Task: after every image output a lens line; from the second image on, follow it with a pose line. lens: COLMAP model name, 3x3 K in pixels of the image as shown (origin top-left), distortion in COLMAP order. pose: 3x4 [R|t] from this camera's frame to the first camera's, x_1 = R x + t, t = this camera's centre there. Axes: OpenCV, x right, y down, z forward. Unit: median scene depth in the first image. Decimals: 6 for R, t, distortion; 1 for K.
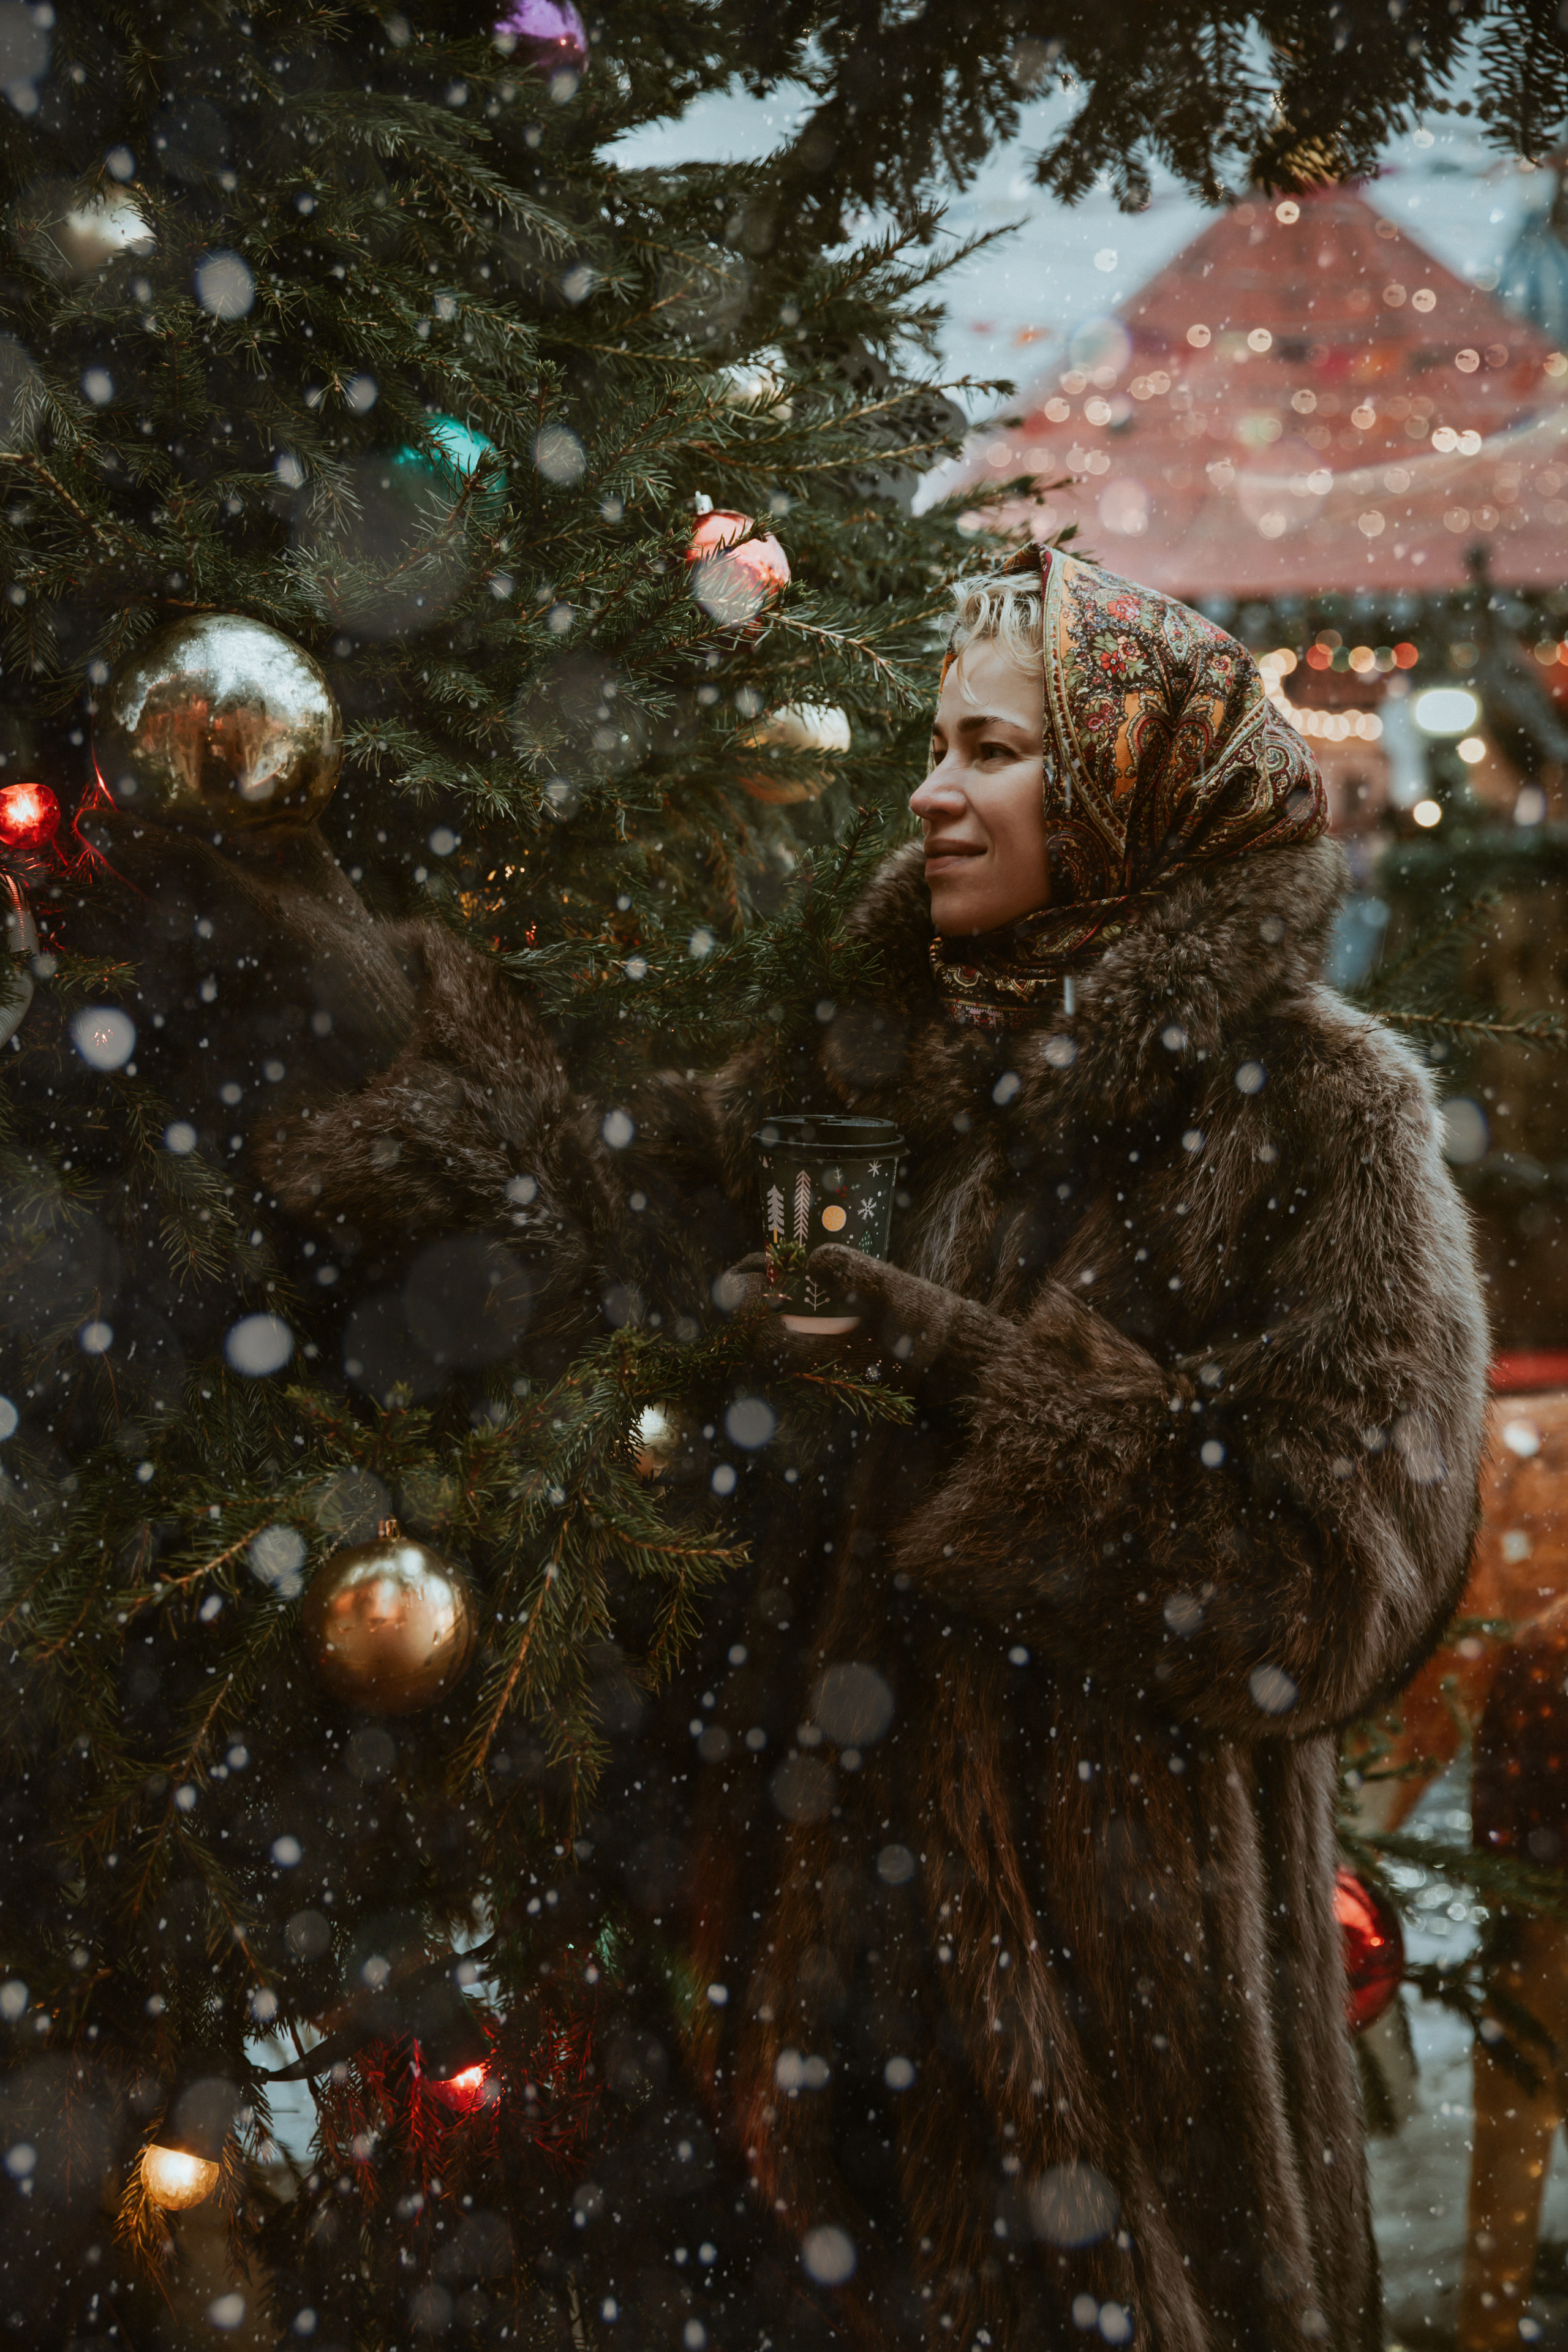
lens RADIAL K [[4049.6, 0, 776.9], [0, 4049.6, 1177.3], [0, 0, 1]] dist [-0.013702, 0.000000]
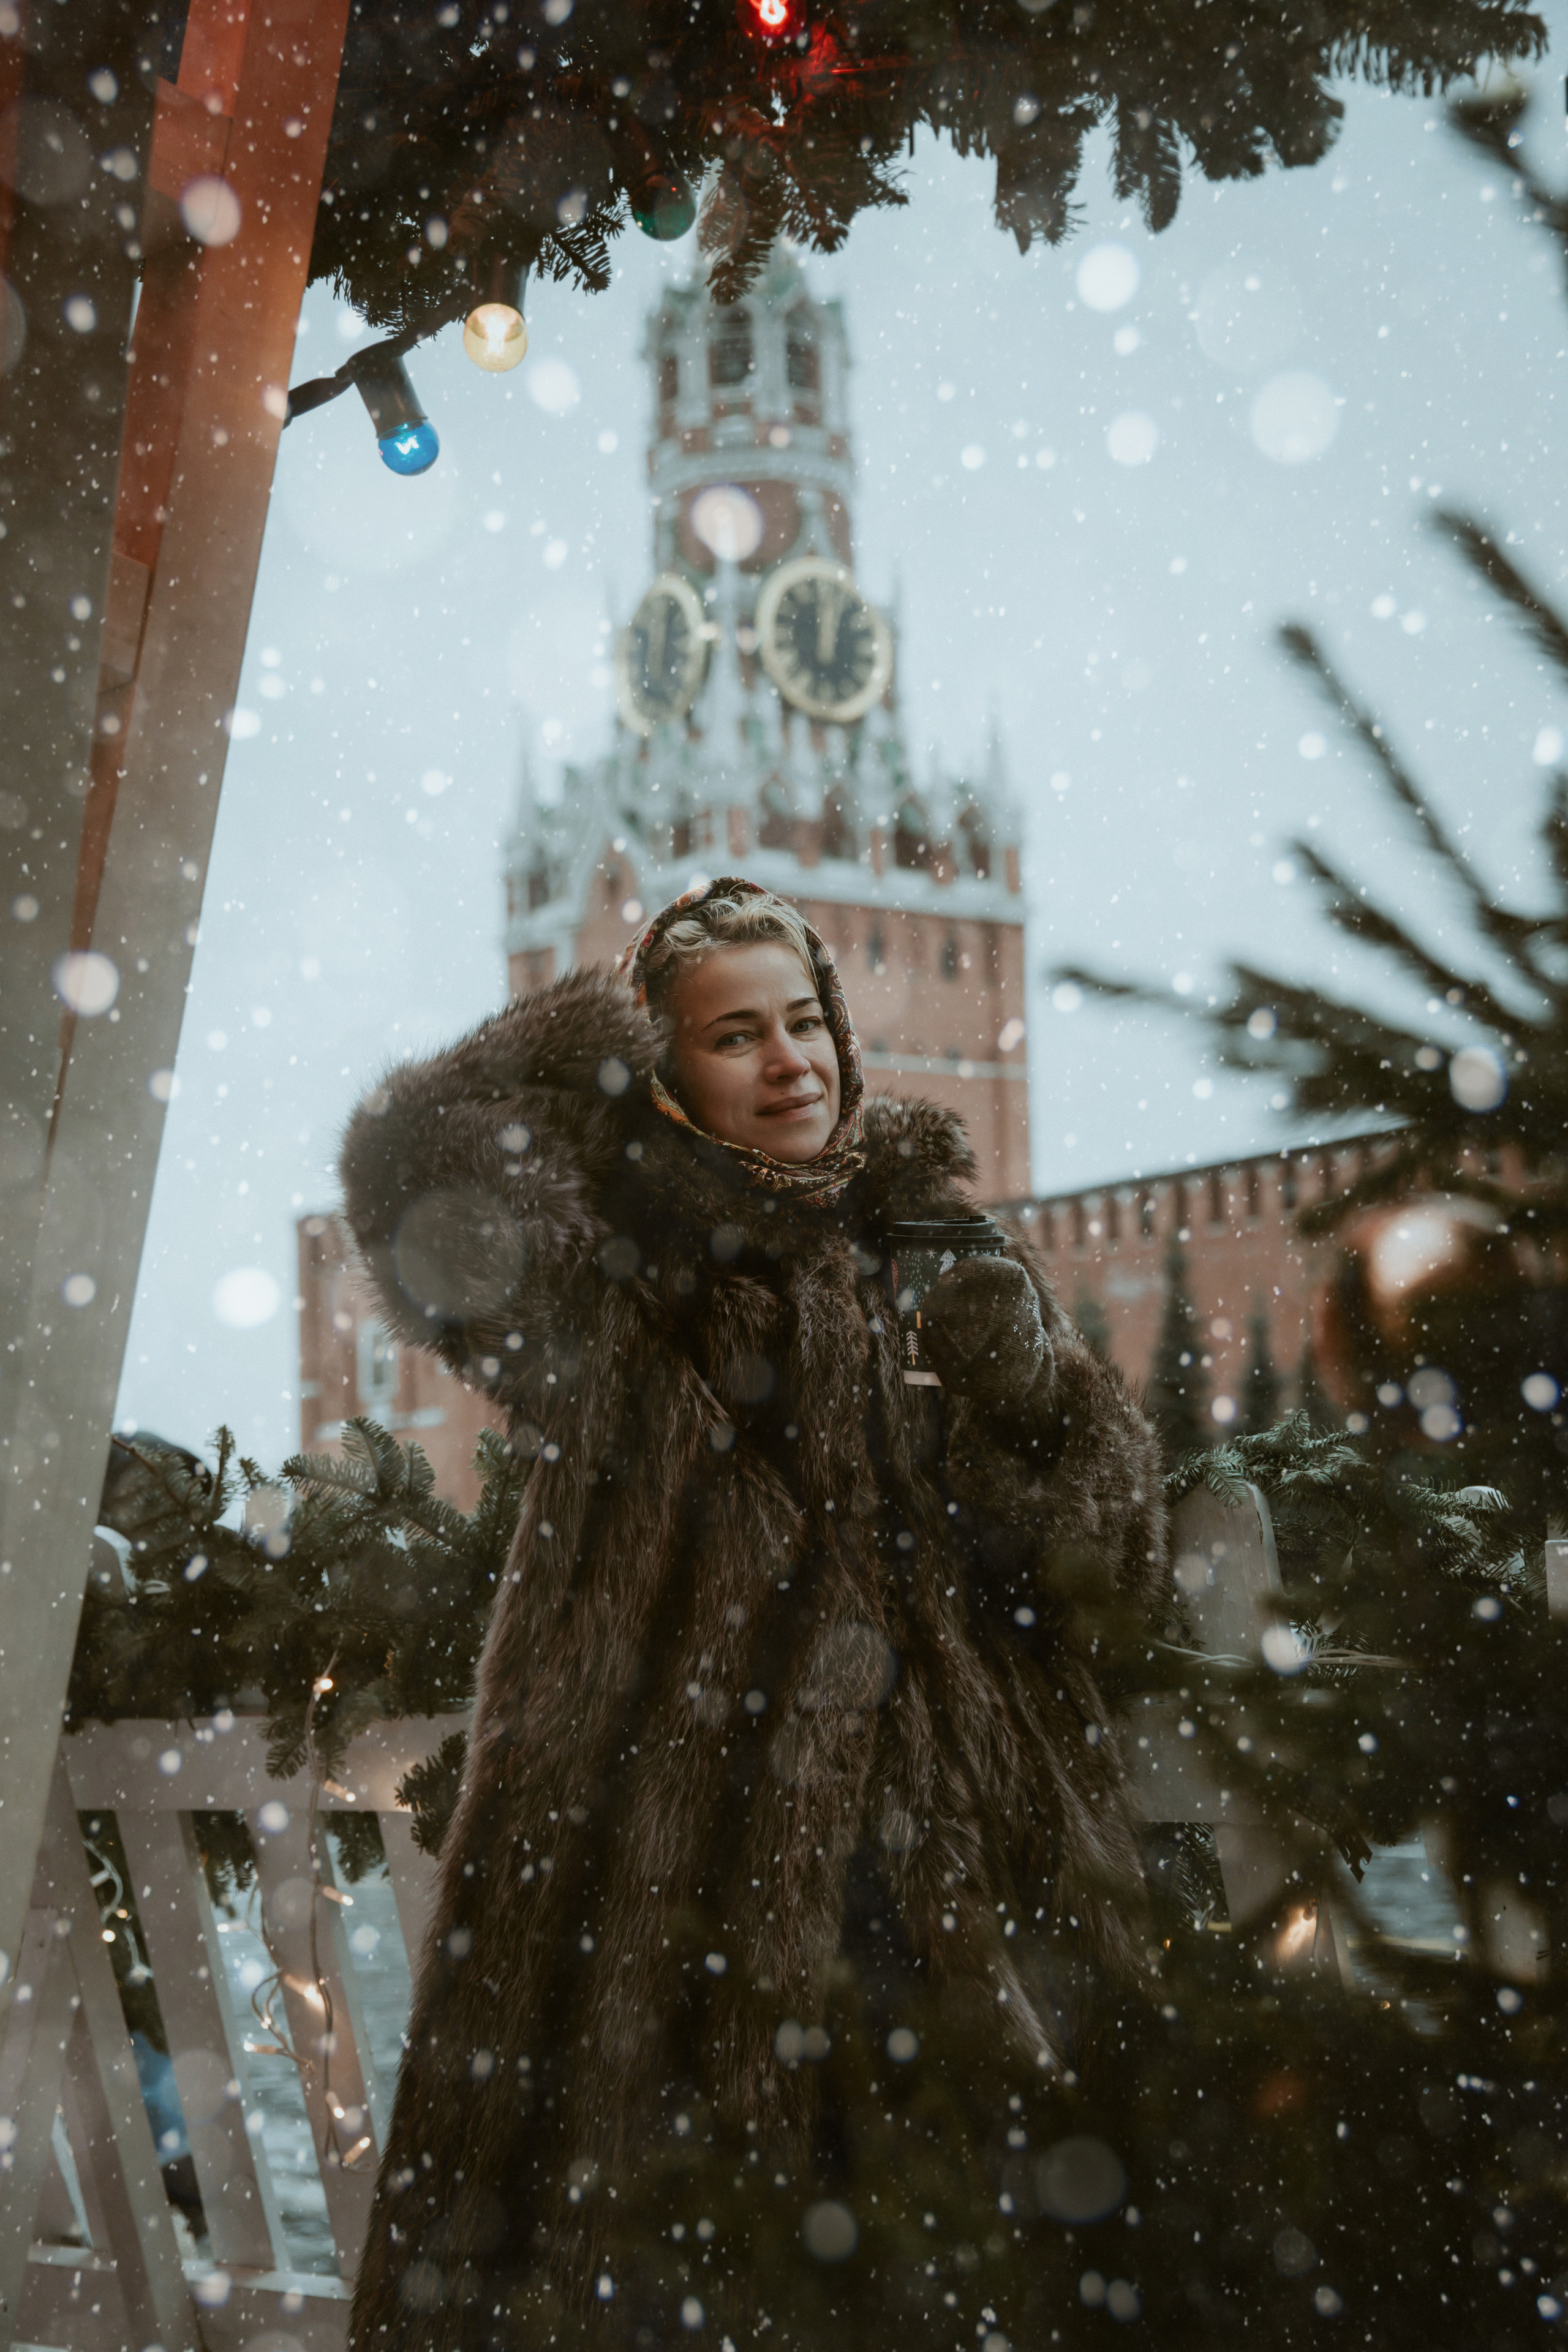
lens RADIAL K [[3298.8, 0, 796.0], [0, 3298.8, 1177.5], [0, 0, 1]] dist [0.025009, 0.000000]
pose [[0.999865, 0.000421, -0.016407, 0.017733], [-0.000458, 0.999997, -0.002290, 0.014059], [0.016406, 0.002297, 0.999863, 0.203172]]
